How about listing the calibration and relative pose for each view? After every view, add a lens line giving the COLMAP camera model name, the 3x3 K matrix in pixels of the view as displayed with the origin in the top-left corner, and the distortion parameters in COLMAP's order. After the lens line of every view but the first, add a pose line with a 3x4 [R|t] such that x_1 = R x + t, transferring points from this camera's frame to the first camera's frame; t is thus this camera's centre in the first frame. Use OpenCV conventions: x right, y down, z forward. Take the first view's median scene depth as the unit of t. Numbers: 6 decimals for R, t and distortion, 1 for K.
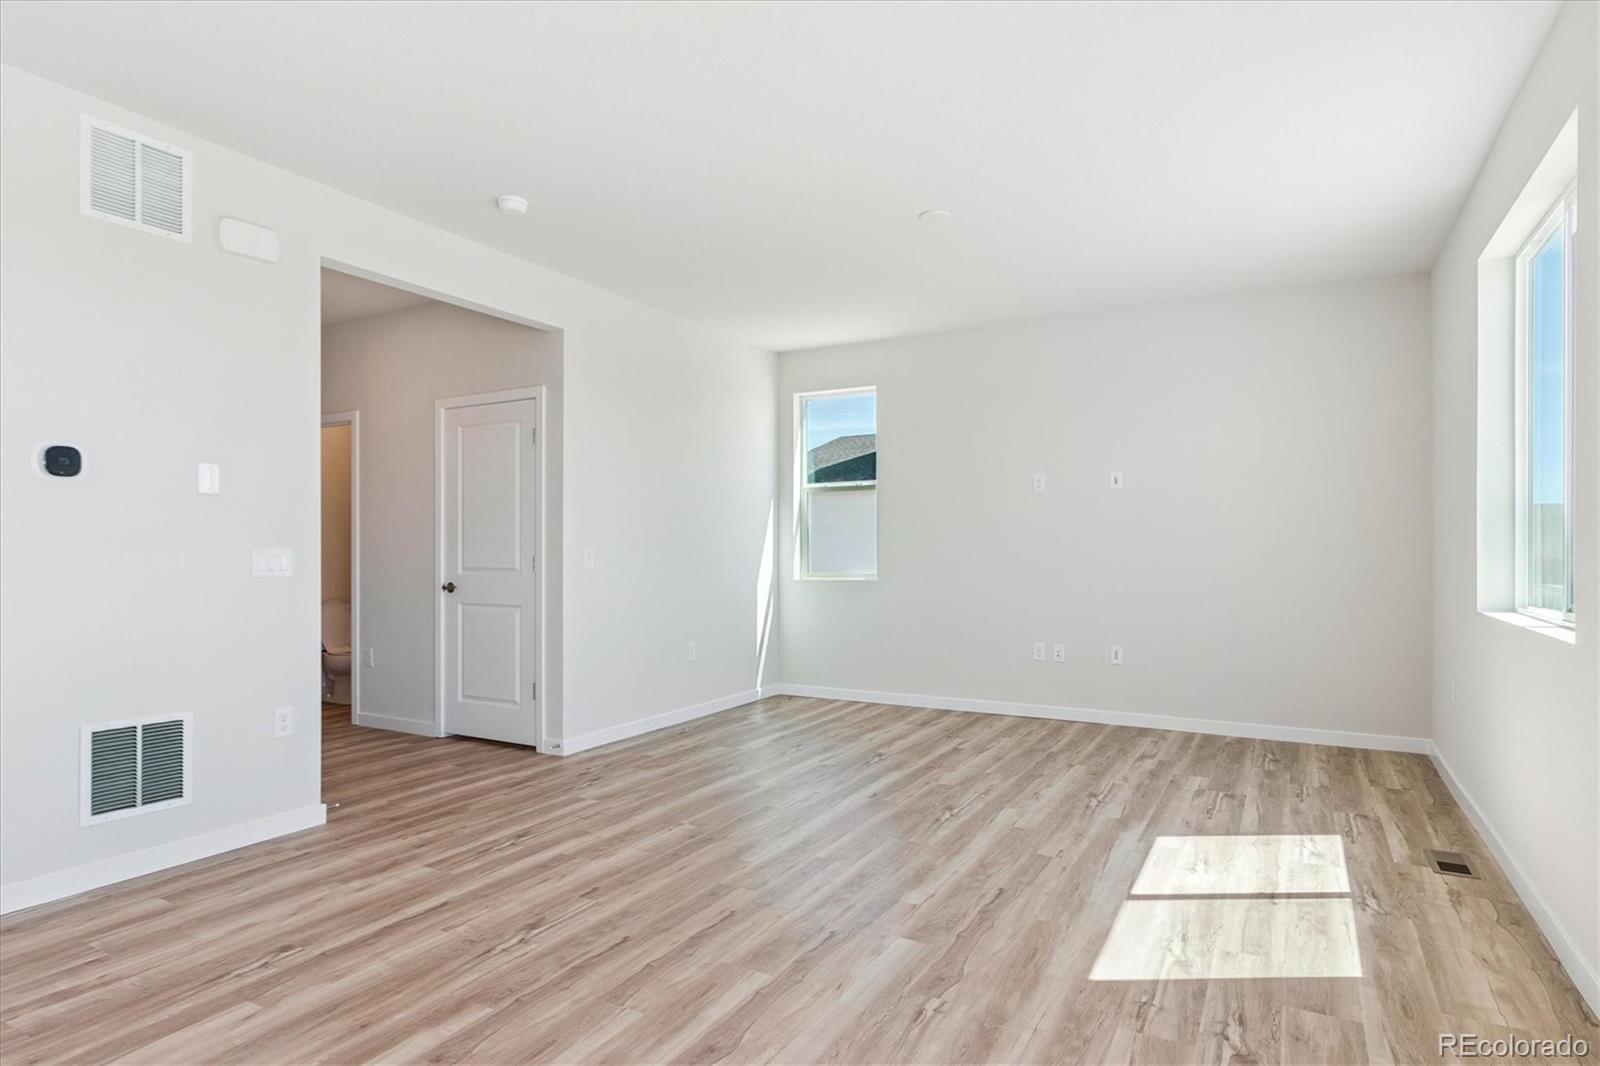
lens RADIAL K [[869.4, 0, 800.5], [0, 869.4, 540.7], [0, 0, 1]] dist [-0.001369, 0.001640]
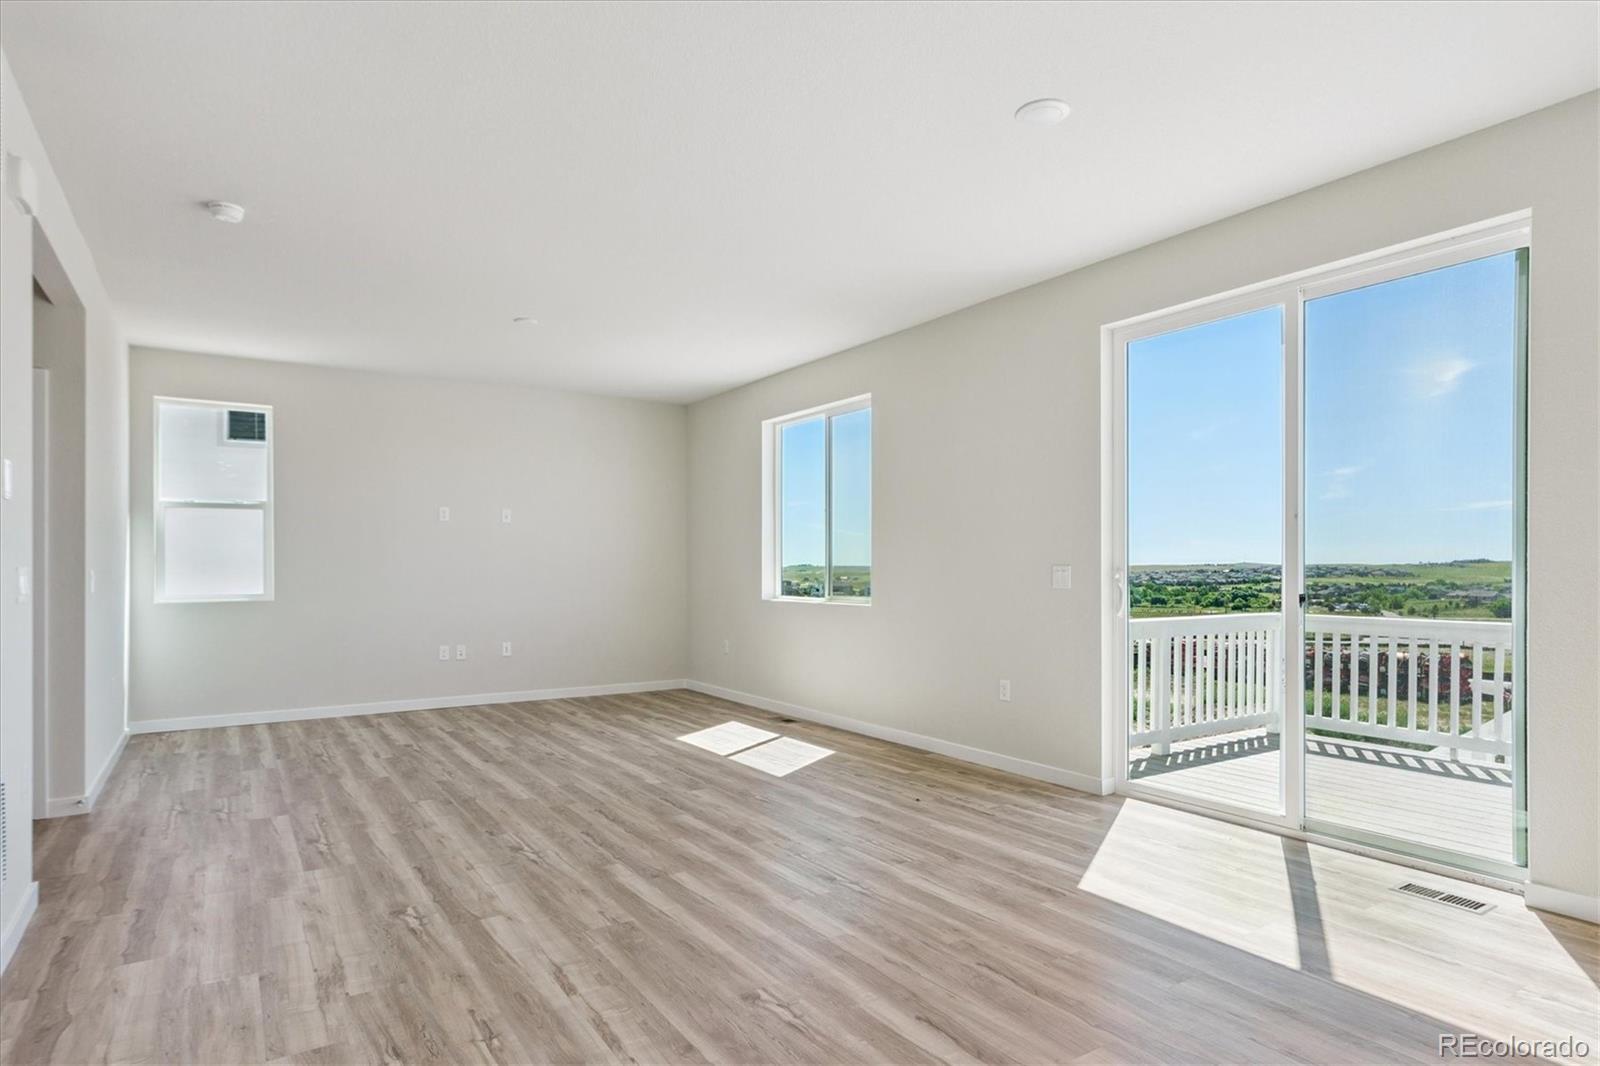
lens RADIAL K [[869.4, 0, 800.5], [0, 869.4, 540.7], [0, 0, 1]] dist [-0.001369, 0.001640]
pose [[0.473465, 0.028688, 0.880345, -1.198906], [-0.005441, 0.999546, -0.029646, 0.008421], [-0.880796, 0.009247, 0.473406, -0.014640]]
